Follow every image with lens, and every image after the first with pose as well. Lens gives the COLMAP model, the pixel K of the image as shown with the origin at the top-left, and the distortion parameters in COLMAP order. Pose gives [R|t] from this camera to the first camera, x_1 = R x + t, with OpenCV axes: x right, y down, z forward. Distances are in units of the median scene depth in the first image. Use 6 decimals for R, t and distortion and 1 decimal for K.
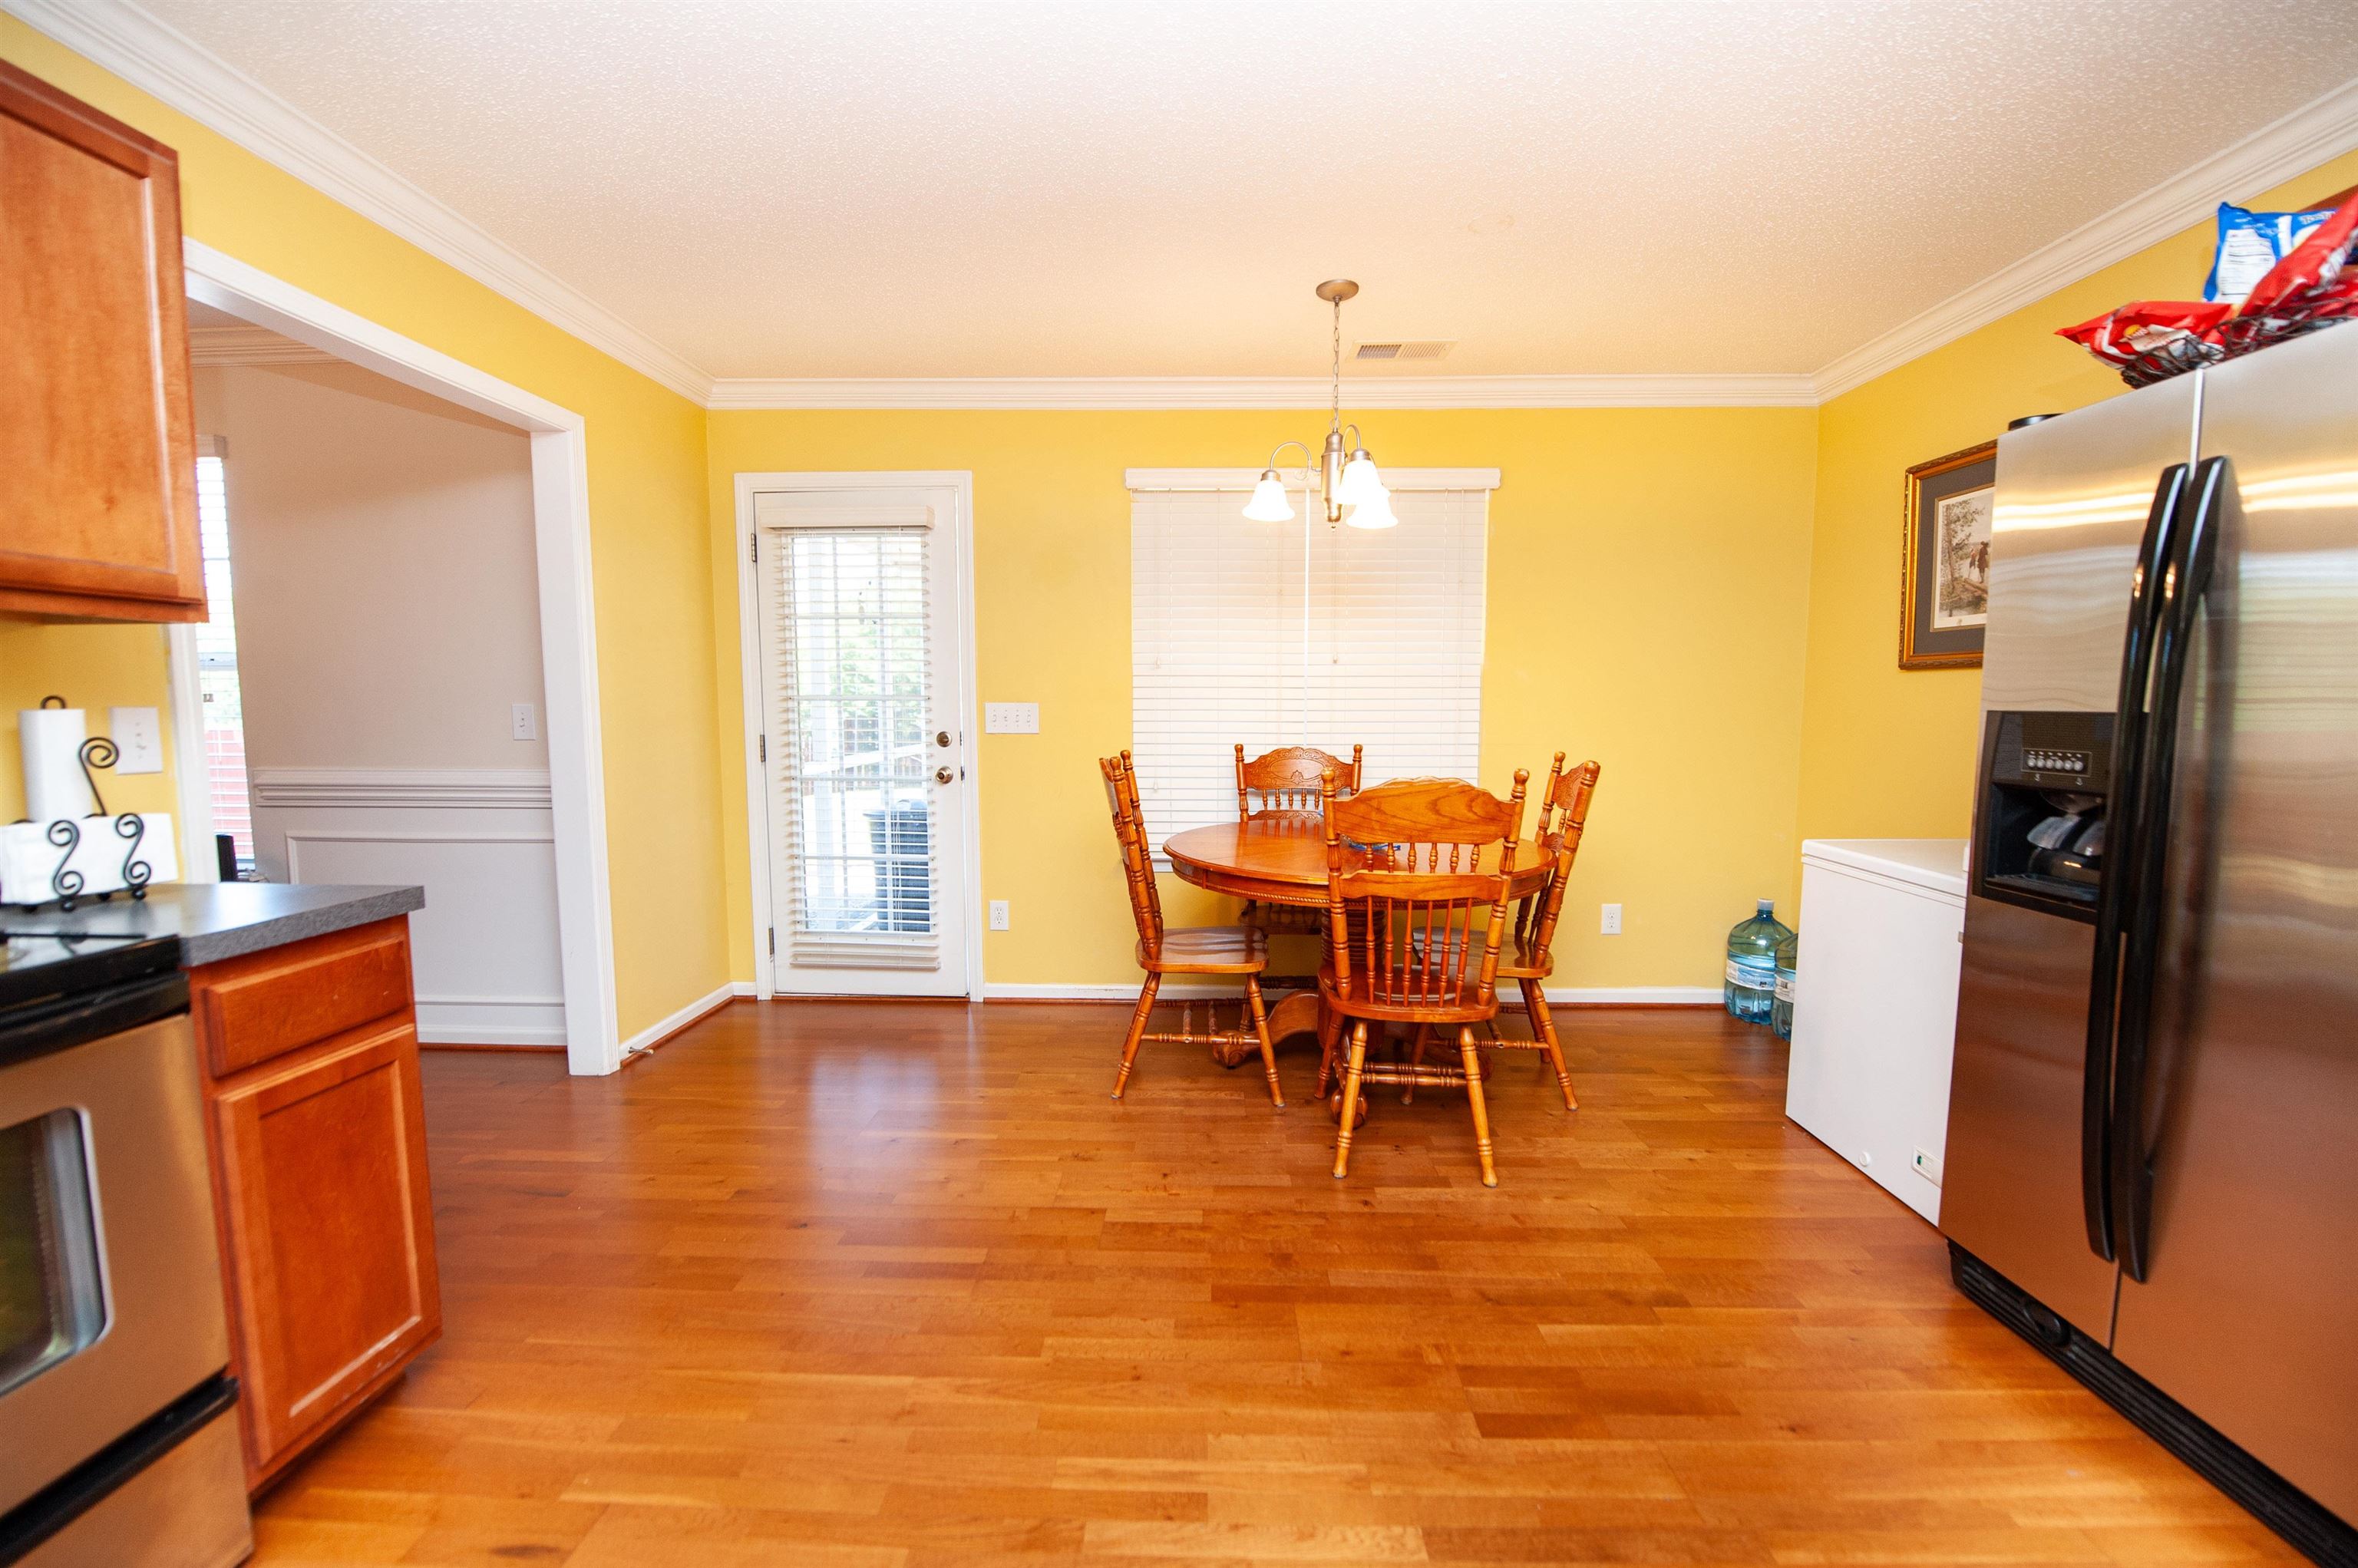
lens RADIAL K [[965.4, 0, 1180.9], [0, 965.4, 792.9], [0, 0, 1]] dist [-0.019483, -0.003892]
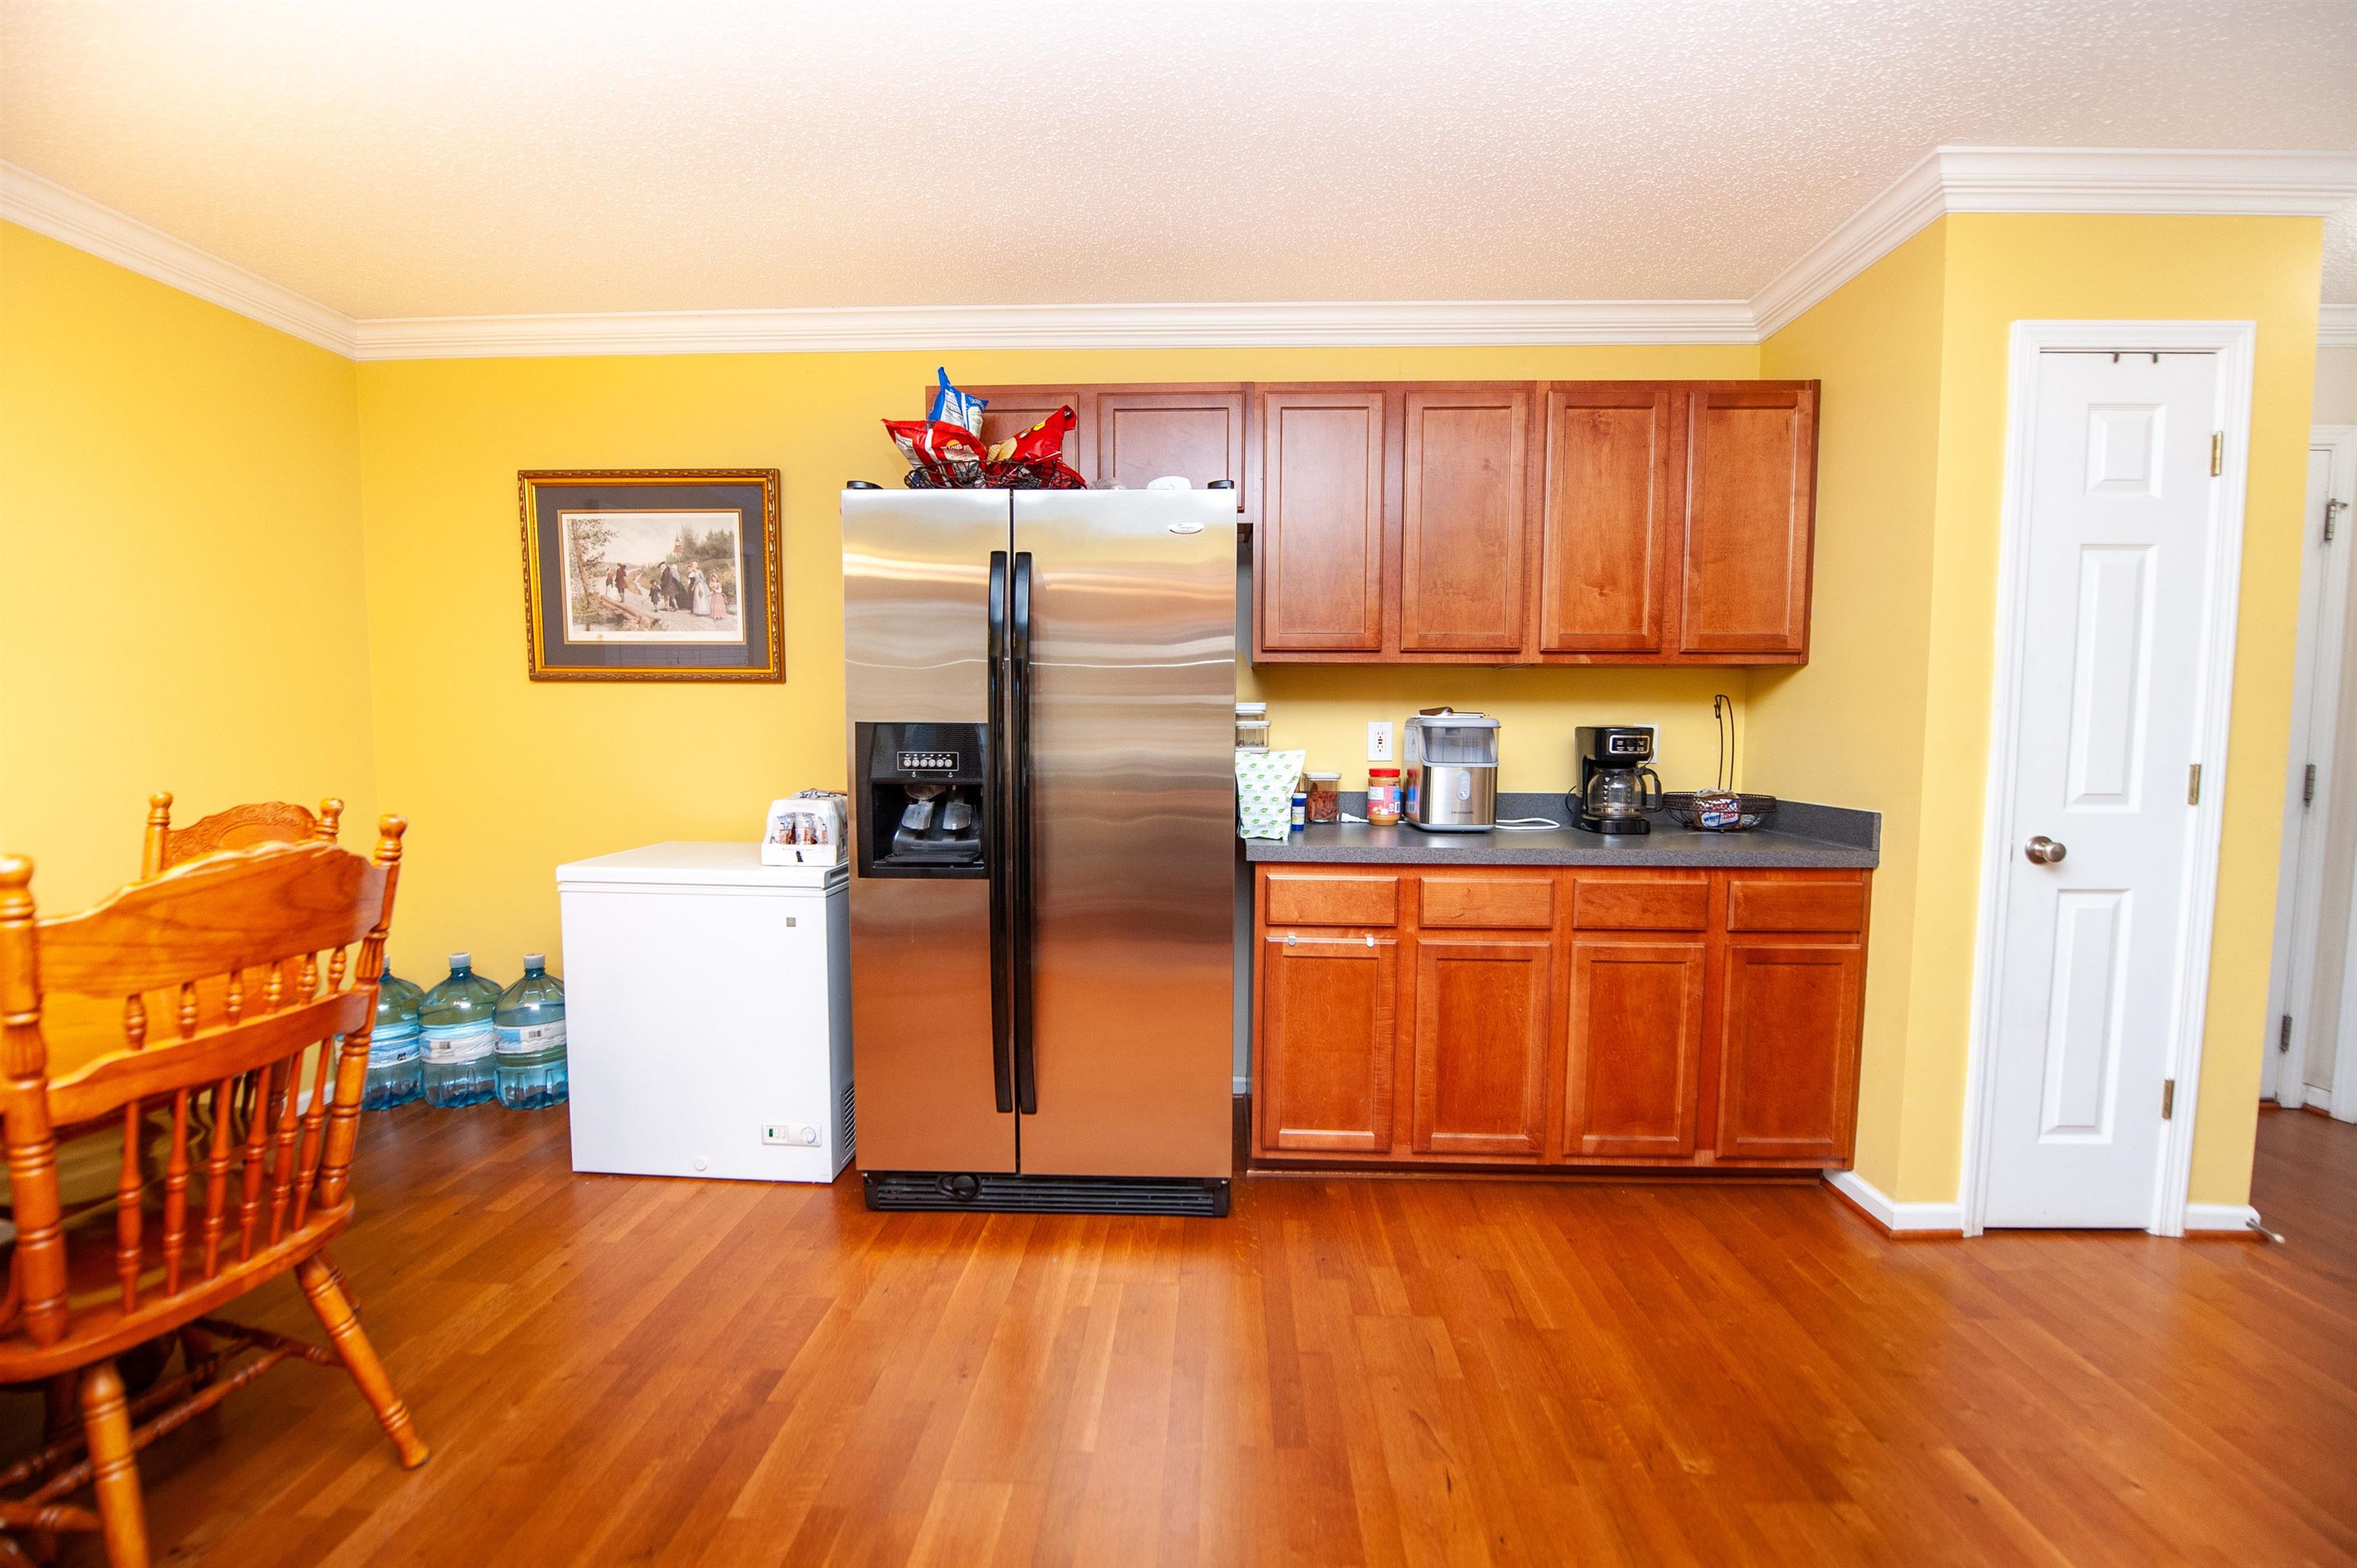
lens RADIAL K [[954.4, 0, 1196.2], [0, 954.4, 793.3], [0, 0, 1]] dist [-0.013401, -0.004441]
pose [[0.009900, -0.074175, 0.997196, -0.264446], [0.087550, 0.993480, 0.073029, -0.036908], [-0.996111, 0.086582, 0.016330, 0.434605]]
